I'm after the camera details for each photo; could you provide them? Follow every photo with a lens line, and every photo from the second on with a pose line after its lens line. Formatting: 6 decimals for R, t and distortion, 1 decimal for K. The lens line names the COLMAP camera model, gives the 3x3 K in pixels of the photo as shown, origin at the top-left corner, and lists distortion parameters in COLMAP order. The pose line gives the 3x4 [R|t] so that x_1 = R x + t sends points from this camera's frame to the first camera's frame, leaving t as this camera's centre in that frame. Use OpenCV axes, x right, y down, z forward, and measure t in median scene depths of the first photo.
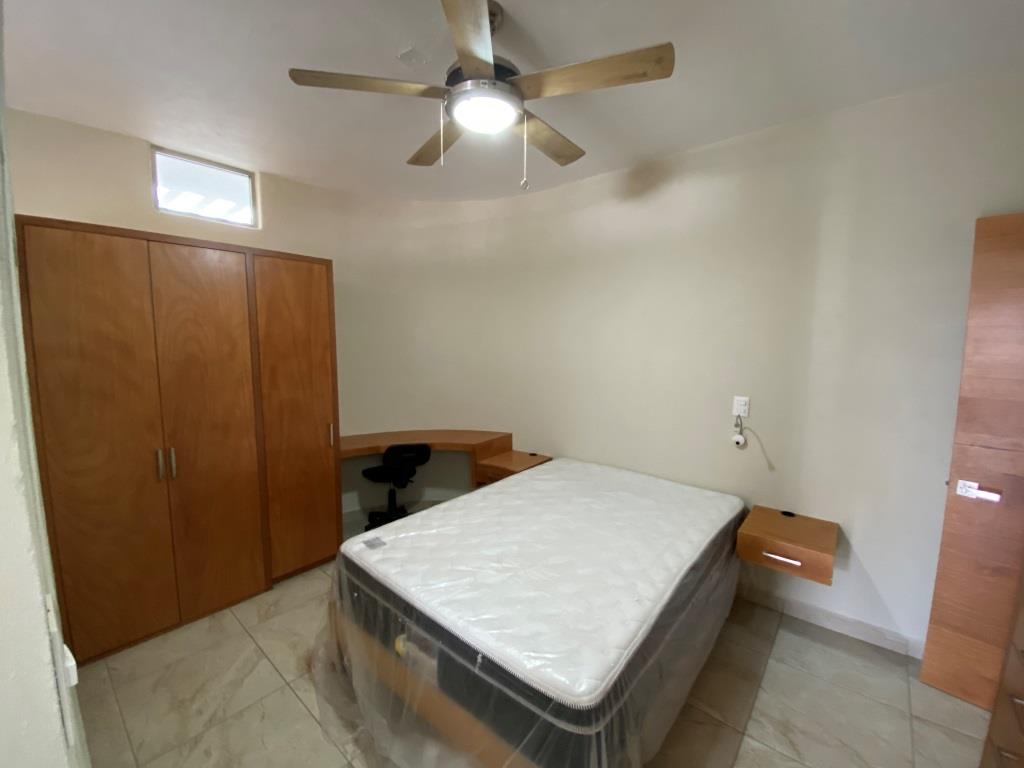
lens RADIAL K [[415.5, 0, 507.1], [0, 415.5, 387.6], [0, 0, 1]] dist [0.000972, -0.012271]
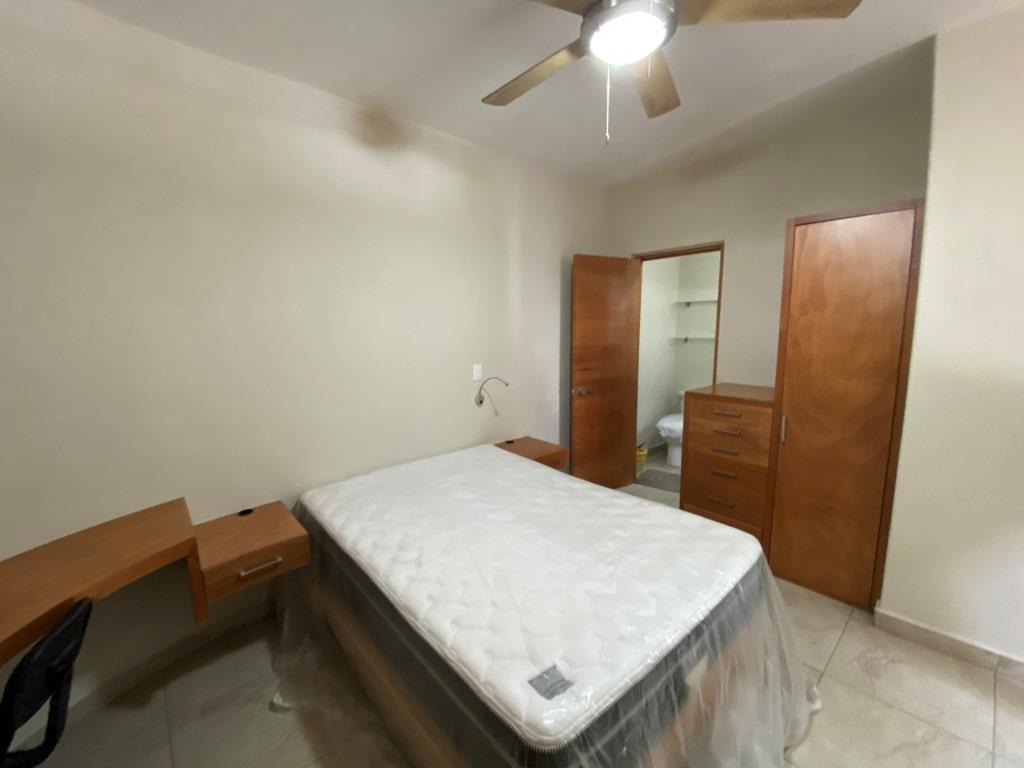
lens RADIAL K [[415.5, 0, 507.1], [0, 415.5, 387.6], [0, 0, 1]] dist [0.000972, -0.012271]
pose [[0.144614, -0.164328, 0.975747, -0.886951], [0.126080, 0.981136, 0.146549, -0.109128], [-0.981423, 0.101829, 0.162605, 1.033367]]
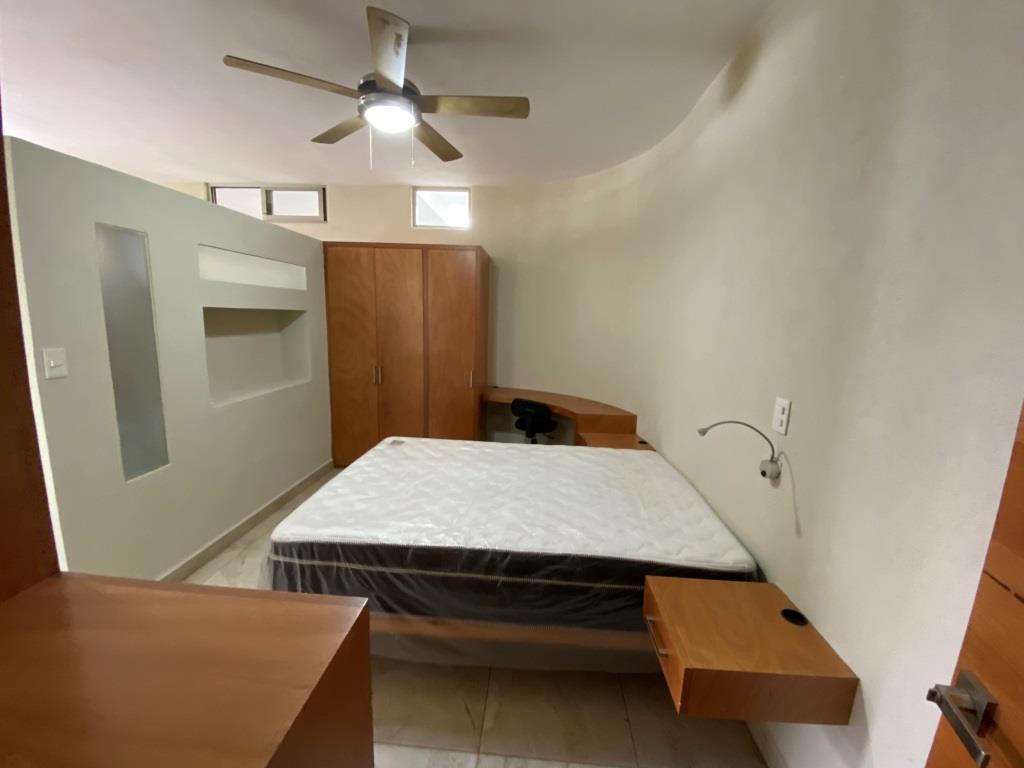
lens RADIAL K [[415.5, 0, 507.1], [0, 415.5, 387.6], [0, 0, 1]] dist [0.000972, -0.012271]
pose [[0.588123, 0.149792, -0.794779, 1.141318], [-0.121949, 0.987888, 0.095947, -0.002550], [0.799525, 0.040494, 0.599267, 0.481638]]
